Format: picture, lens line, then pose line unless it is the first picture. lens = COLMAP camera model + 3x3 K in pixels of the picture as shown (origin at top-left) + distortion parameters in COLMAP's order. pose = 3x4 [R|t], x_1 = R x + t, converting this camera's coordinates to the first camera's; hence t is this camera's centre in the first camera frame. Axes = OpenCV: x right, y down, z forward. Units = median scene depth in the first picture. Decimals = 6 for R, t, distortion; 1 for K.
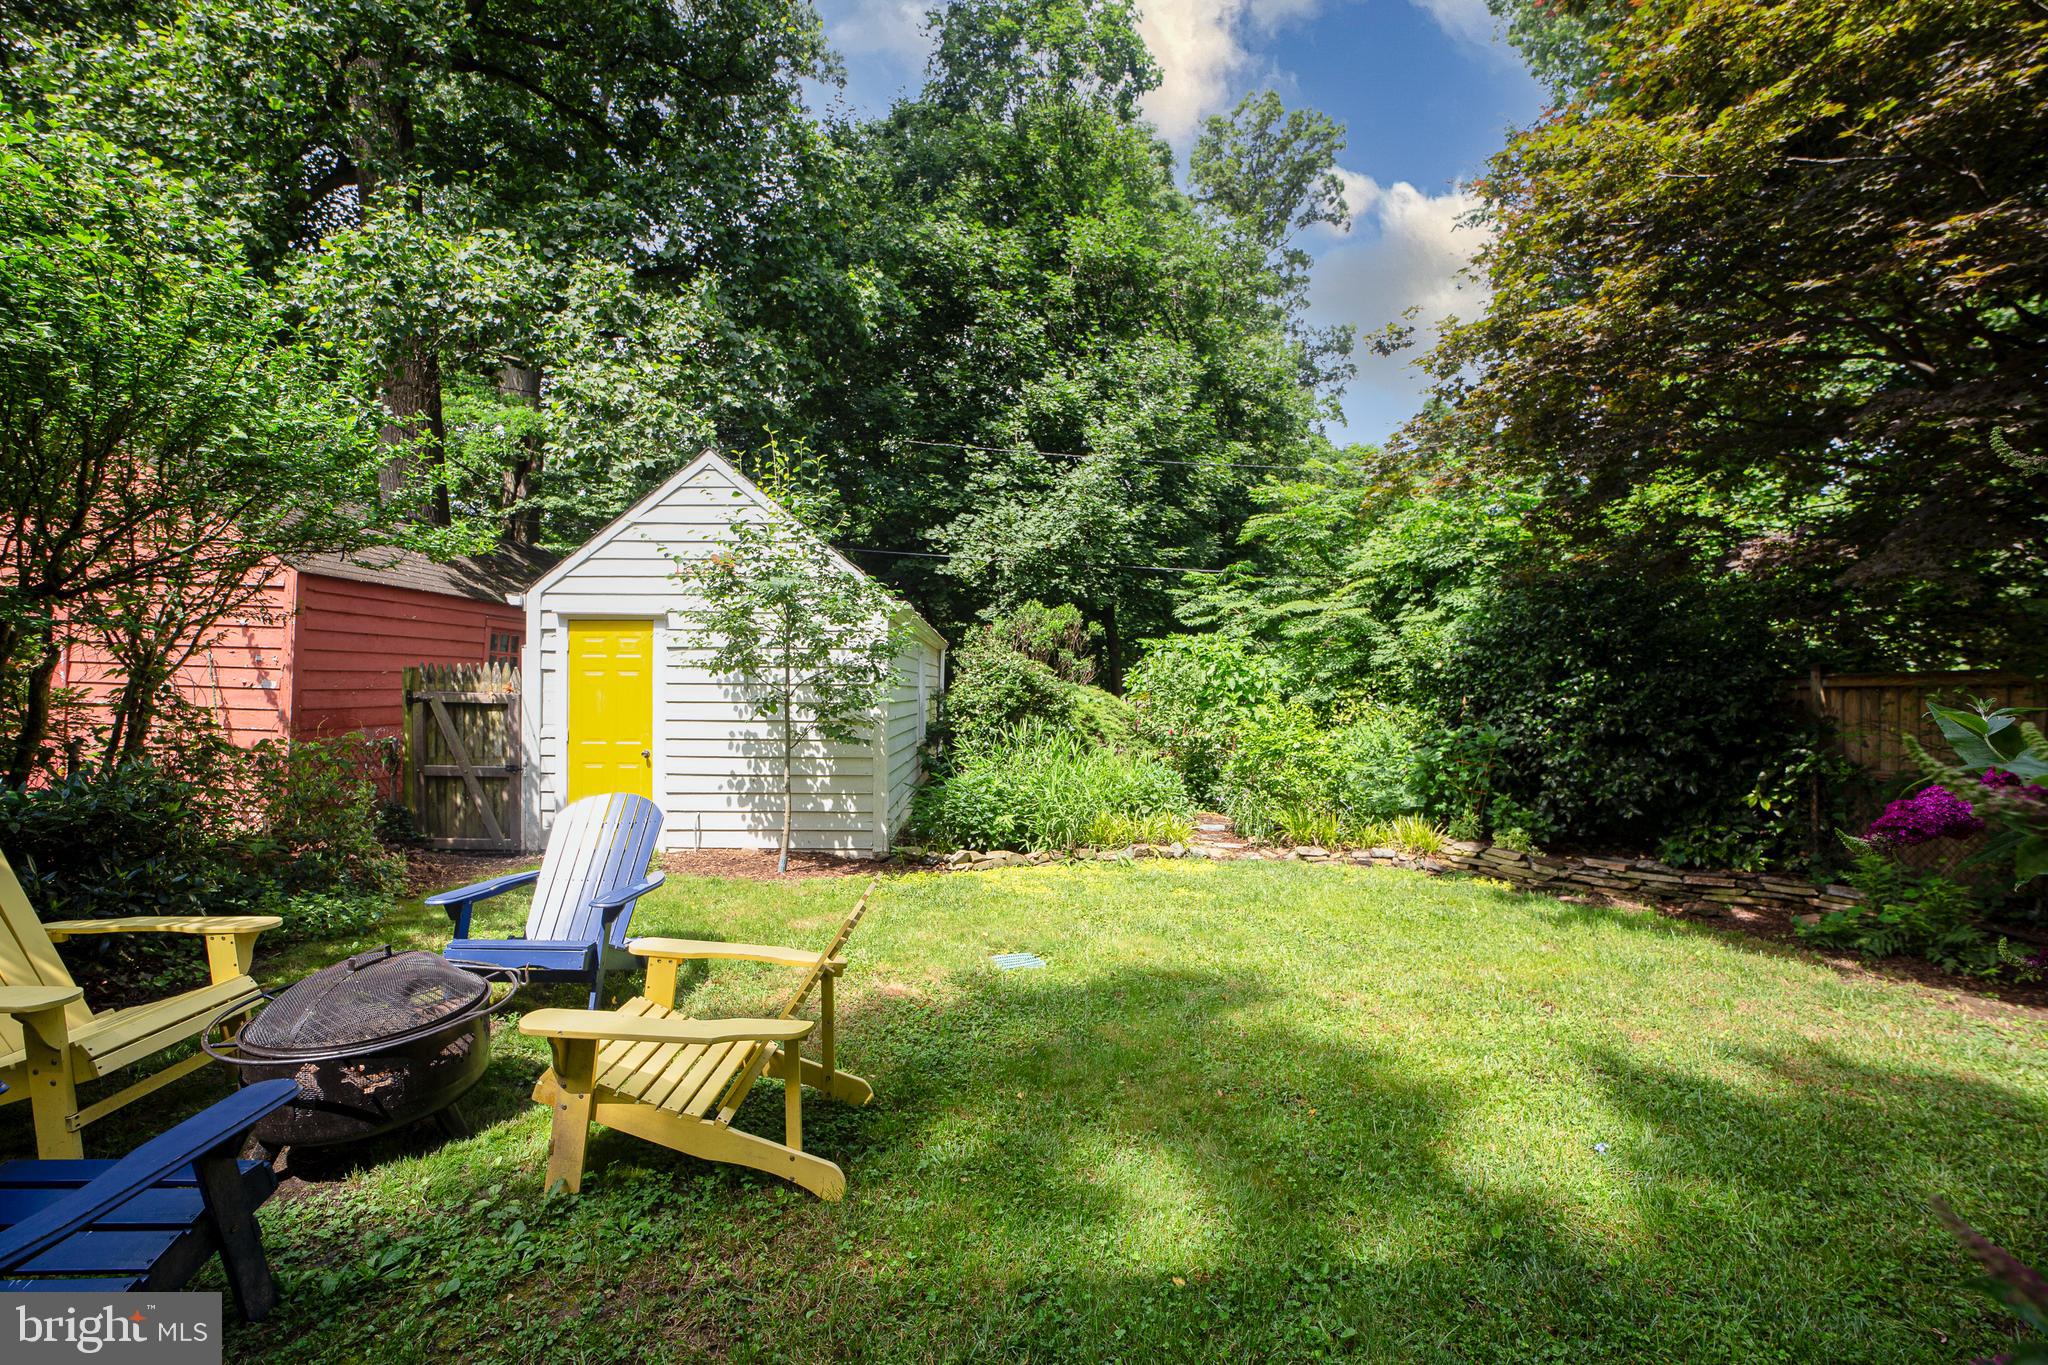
lens RADIAL K [[787.2, 0, 1033.9], [0, 787.2, 703.1], [0, 0, 1]] dist [-0.024090, 0.003920]
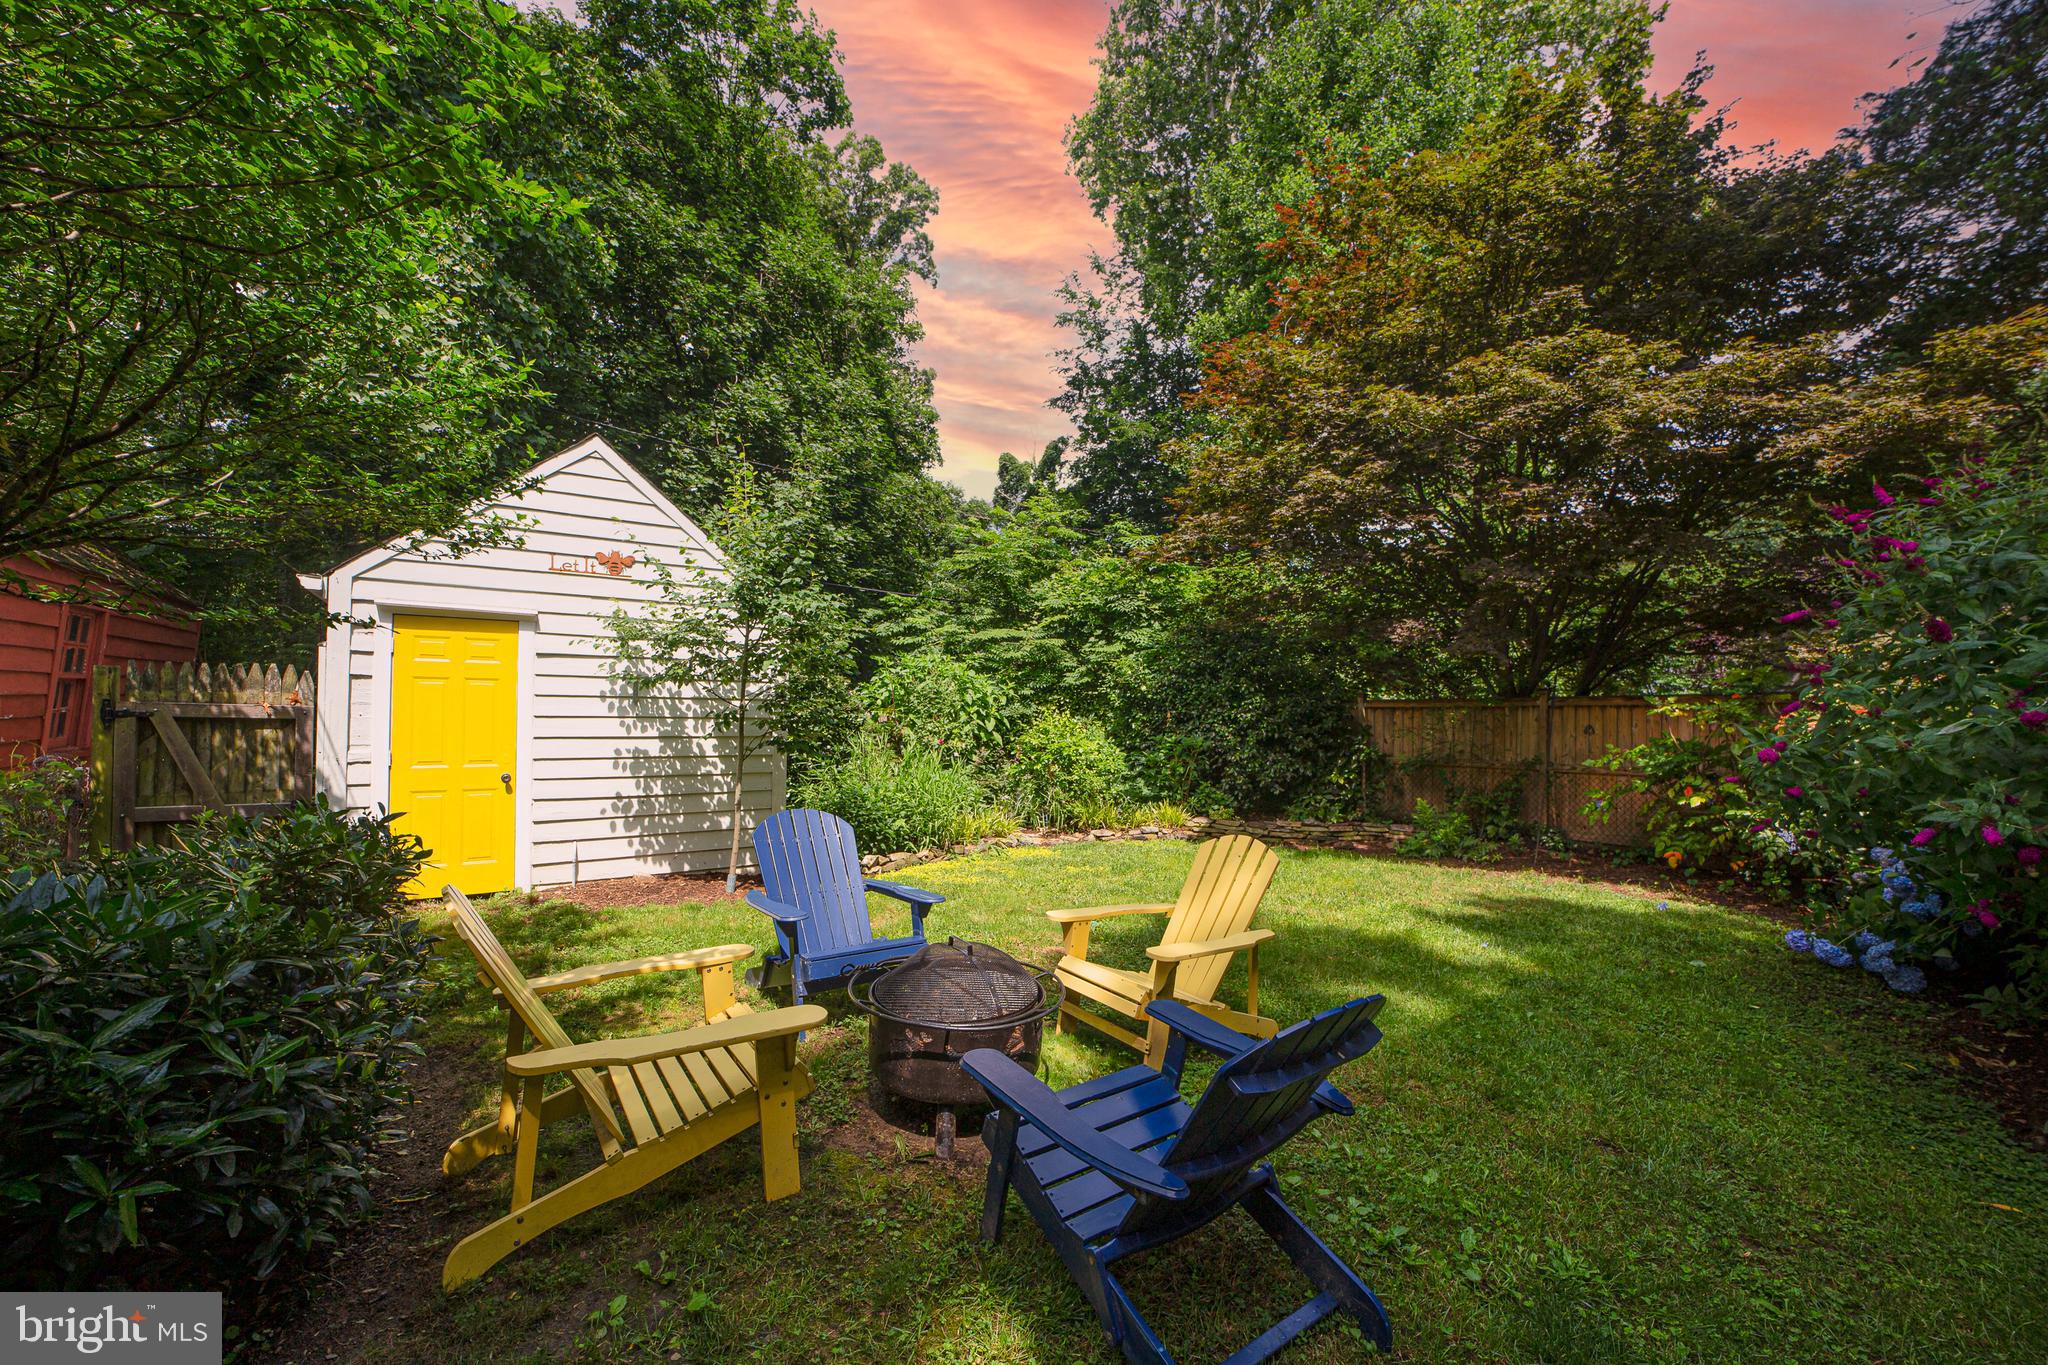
lens RADIAL K [[787.2, 0, 1033.9], [0, 787.2, 703.1], [0, 0, 1]] dist [-0.024090, 0.003920]
pose [[0.840904, 0.009028, 0.541109, -0.469322], [-0.001405, 0.999894, -0.014498, -0.004508], [-0.541182, 0.011431, 0.840828, -0.022163]]
